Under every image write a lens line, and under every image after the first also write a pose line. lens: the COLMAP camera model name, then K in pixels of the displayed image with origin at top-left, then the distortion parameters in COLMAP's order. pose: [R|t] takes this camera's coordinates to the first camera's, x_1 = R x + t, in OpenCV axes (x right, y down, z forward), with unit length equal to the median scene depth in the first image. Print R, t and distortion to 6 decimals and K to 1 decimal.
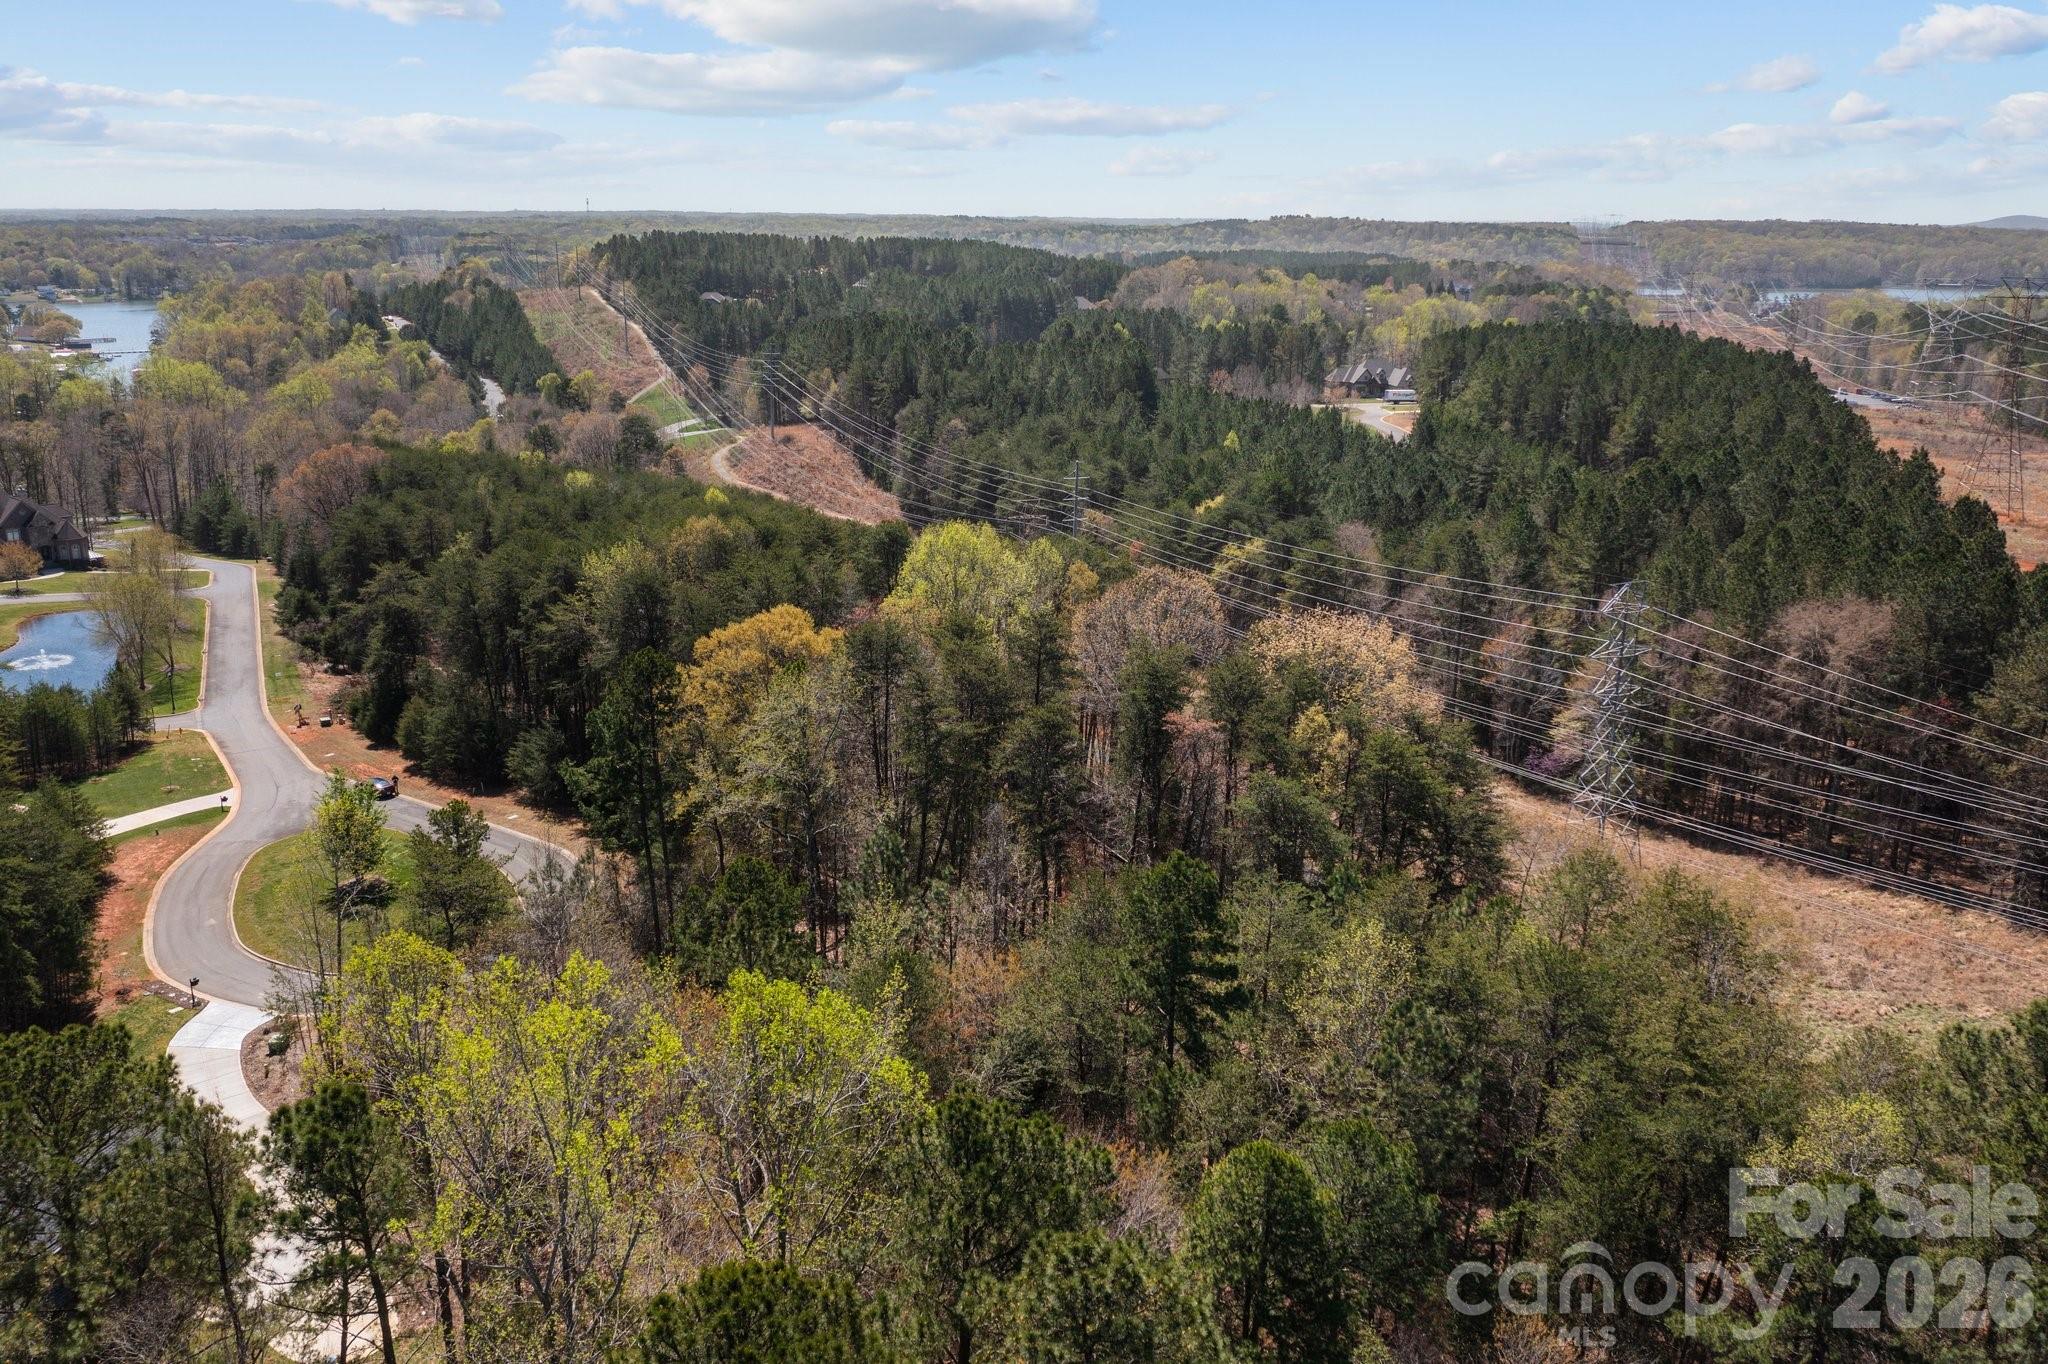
lens RADIAL K [[1692.7, 0, 1024.0], [0, 1692.7, 682.0], [0, 0, 1]] dist [-0.005585, -0.001991]
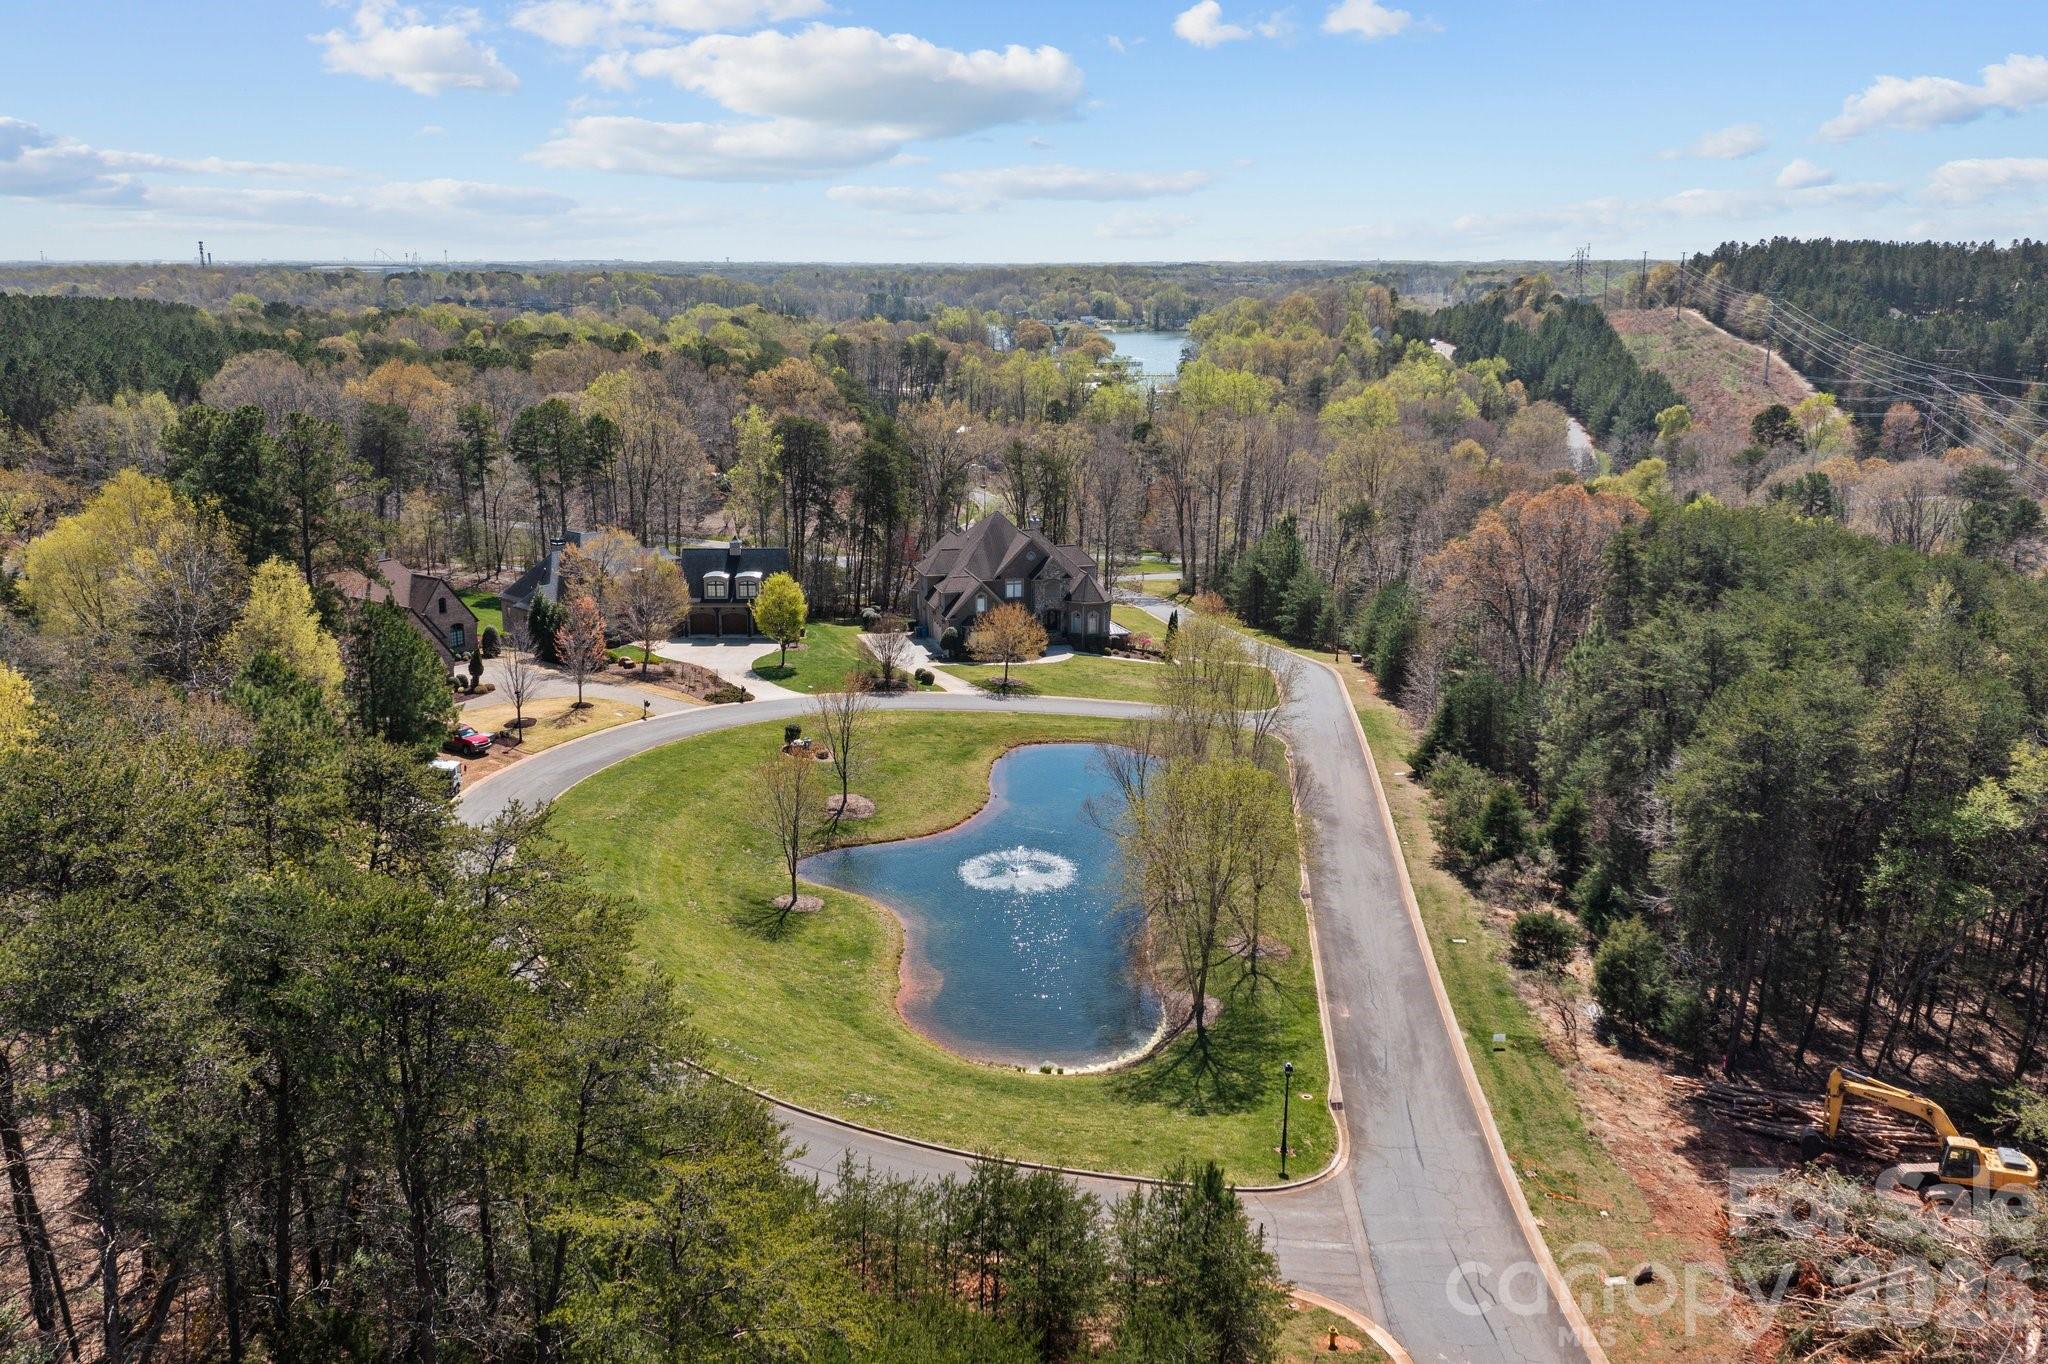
lens RADIAL K [[1692.7, 0, 1024.0], [0, 1692.7, 682.0], [0, 0, 1]] dist [-0.005585, -0.001991]
pose [[0.852693, 0.123787, -0.507535, -0.126316], [-0.137952, 0.990391, 0.009787, -0.028963], [0.503869, 0.061670, 0.861576, 0.215207]]
